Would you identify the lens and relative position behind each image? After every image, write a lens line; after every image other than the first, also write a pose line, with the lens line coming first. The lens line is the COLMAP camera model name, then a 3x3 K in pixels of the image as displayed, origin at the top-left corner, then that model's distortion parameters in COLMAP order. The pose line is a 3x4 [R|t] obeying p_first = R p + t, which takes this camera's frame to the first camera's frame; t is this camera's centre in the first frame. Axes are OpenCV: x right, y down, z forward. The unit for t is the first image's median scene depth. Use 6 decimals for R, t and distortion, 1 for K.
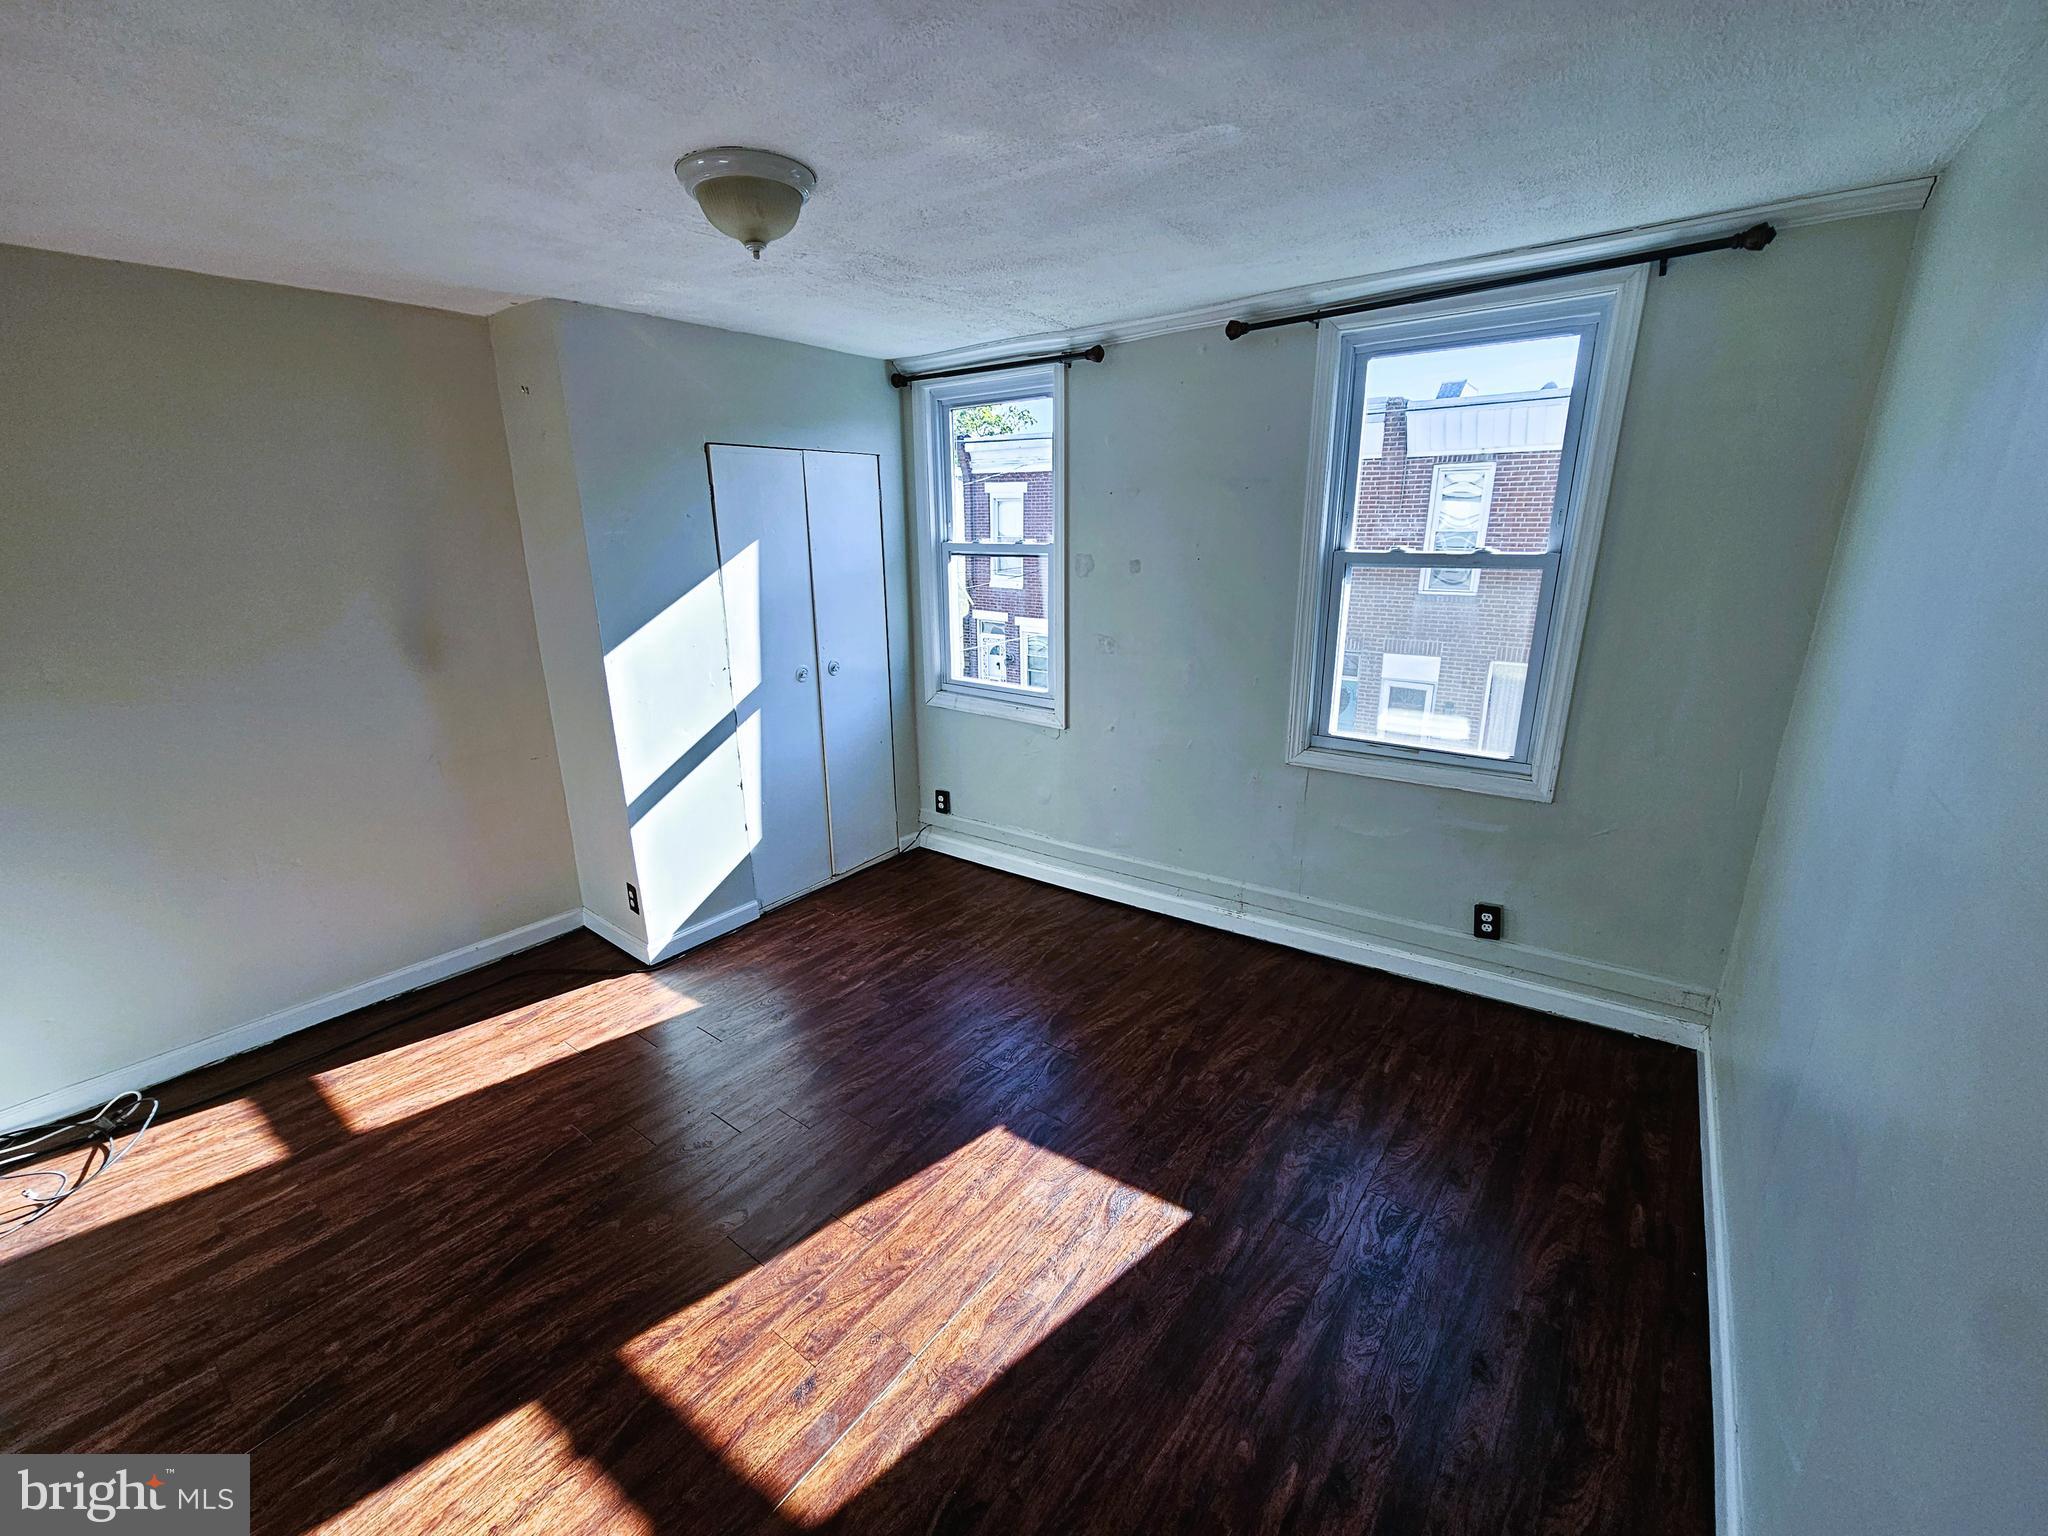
lens RADIAL K [[849.8, 0, 1016.3], [0, 849.8, 759.7], [0, 0, 1]] dist [0.004979, -0.001538]
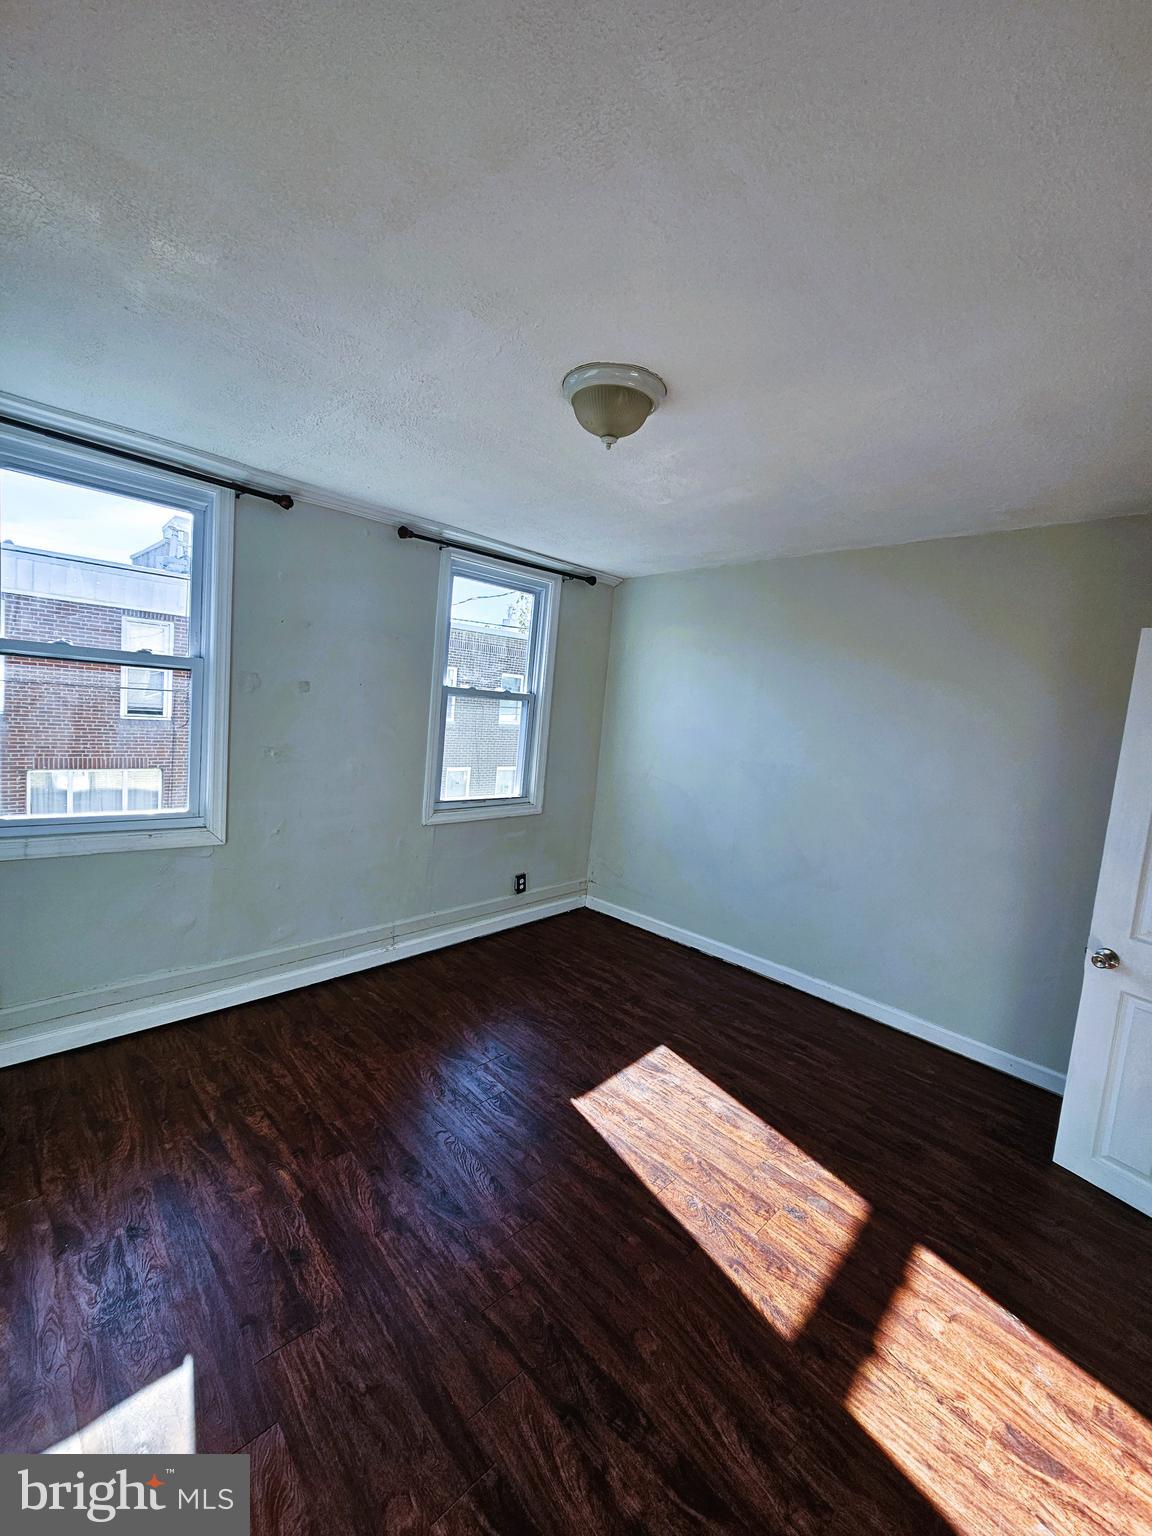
lens RADIAL K [[637.4, 0, 584.5], [0, 637.4, 760.9], [0, 0, 1]] dist [0.004979, -0.001538]
pose [[0.122252, -0.065729, 0.990320, -1.004621], [0.182000, 0.982370, 0.042734, -0.139426], [-0.975669, 0.175014, 0.132059, 0.774321]]
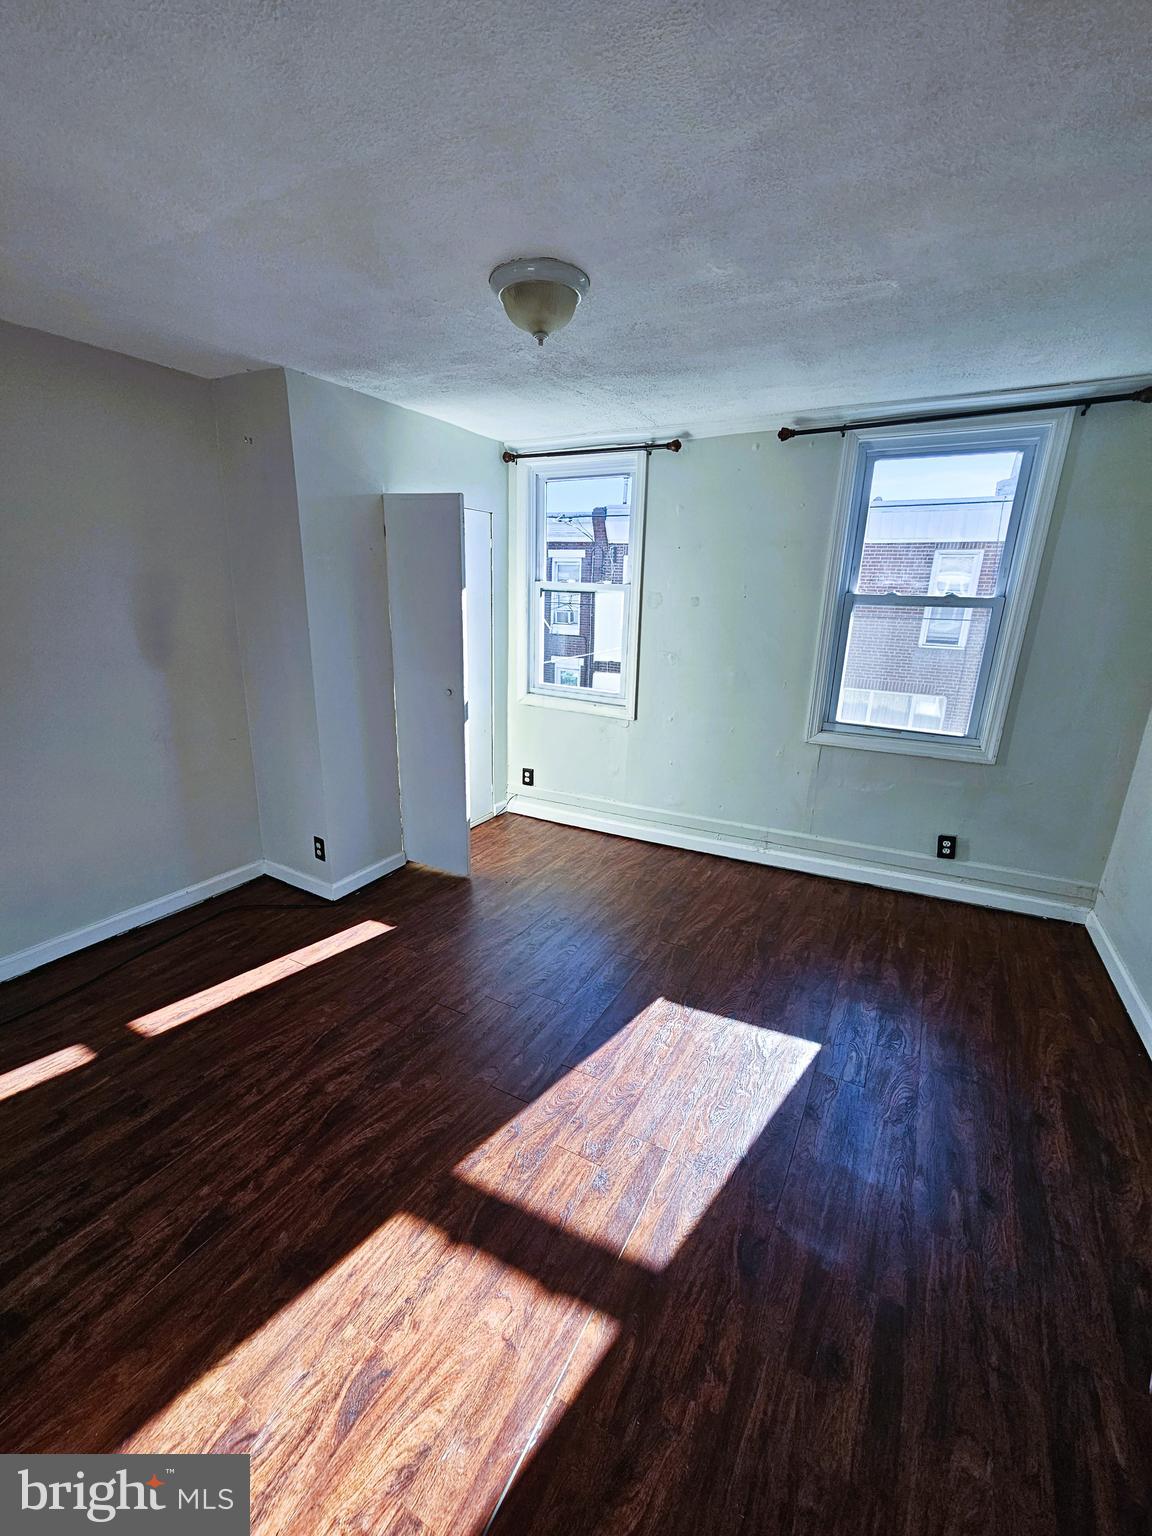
lens RADIAL K [[637.4, 0, 570.3], [0, 637.4, 763.8], [0, 0, 1]] dist [0.004979, -0.001538]
pose [[0.988745, -0.003488, 0.149570, -0.320284], [0.003297, 0.999993, 0.001525, 0.051971], [-0.149574, -0.001015, 0.988750, 0.000719]]
